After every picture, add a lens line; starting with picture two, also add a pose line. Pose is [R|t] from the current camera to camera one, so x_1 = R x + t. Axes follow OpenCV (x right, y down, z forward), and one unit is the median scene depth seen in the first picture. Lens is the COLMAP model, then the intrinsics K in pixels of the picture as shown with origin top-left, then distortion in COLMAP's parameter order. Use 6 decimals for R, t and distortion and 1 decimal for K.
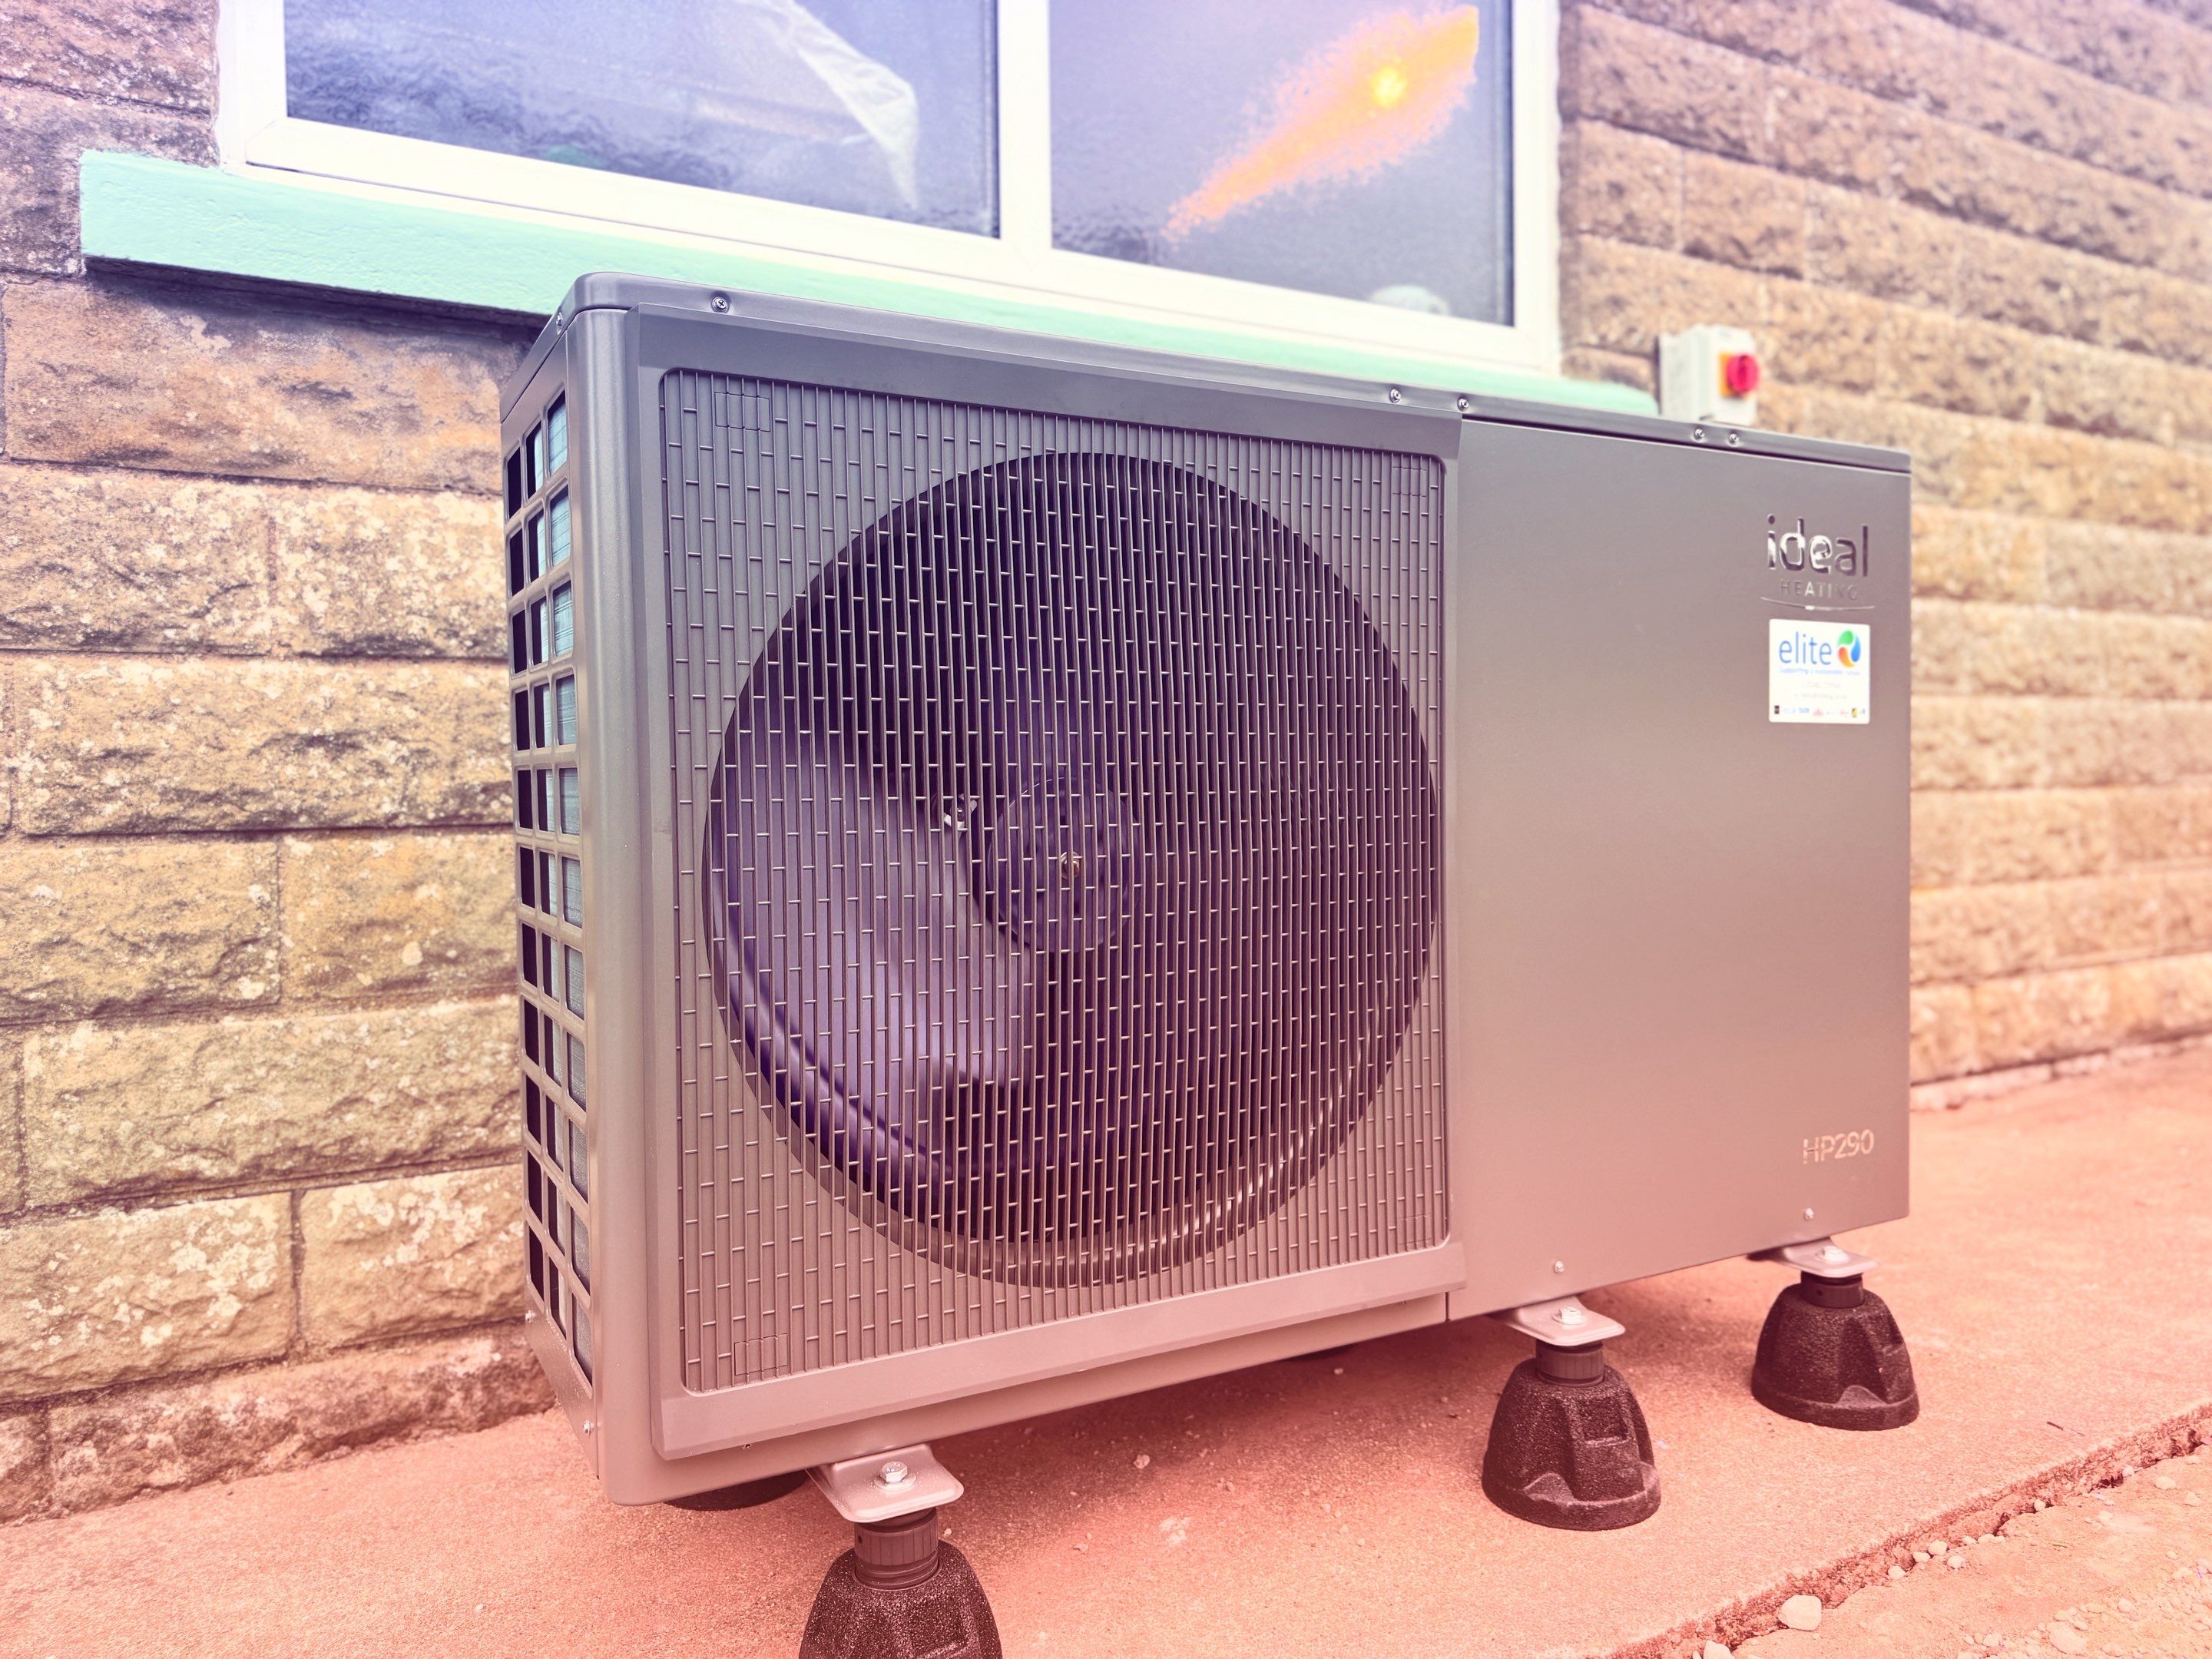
lens RADIAL K [[1598.3, 0, 1106.0], [0, 1598.3, 829.5], [0, 0, 1]] dist [0.004733, -0.007876]
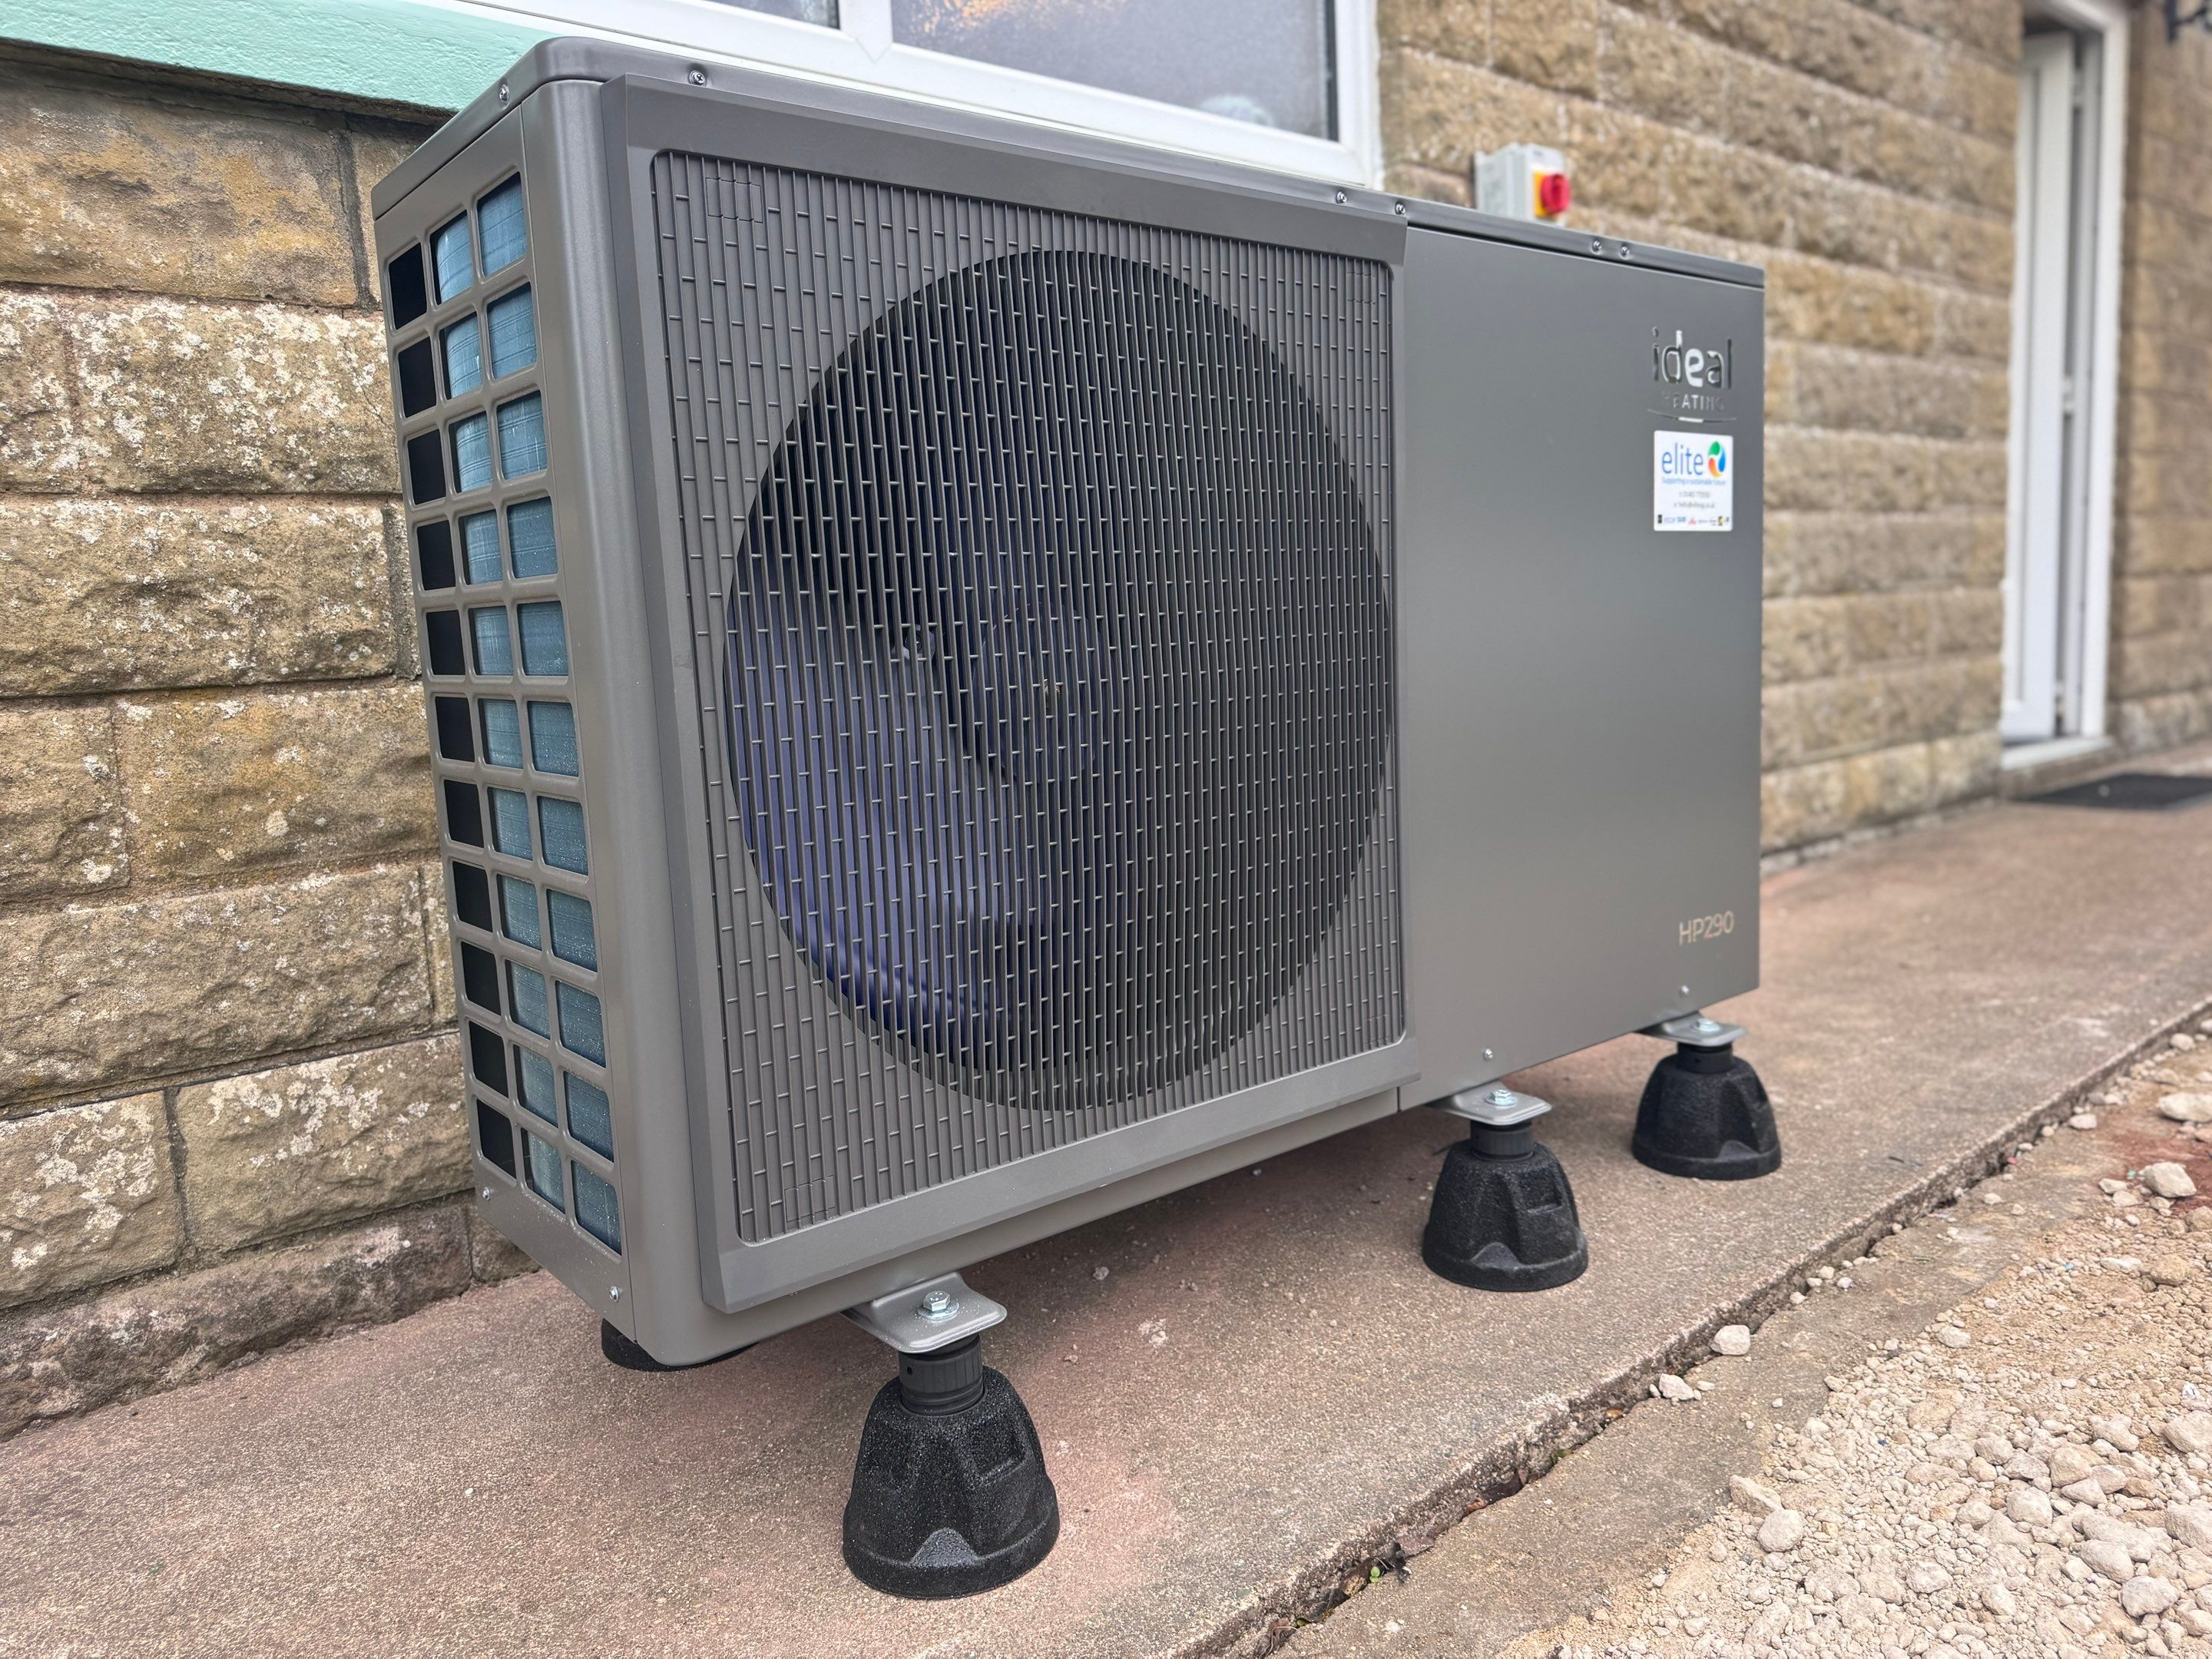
lens RADIAL K [[1598.3, 0, 1106.0], [0, 1598.3, 829.5], [0, 0, 1]] dist [0.004733, -0.007876]
pose [[0.982750, -0.056895, 0.175972, -0.131754], [0.039922, 0.994333, 0.098532, 0.010279], [-0.180581, -0.089807, 0.979452, 0.022748]]
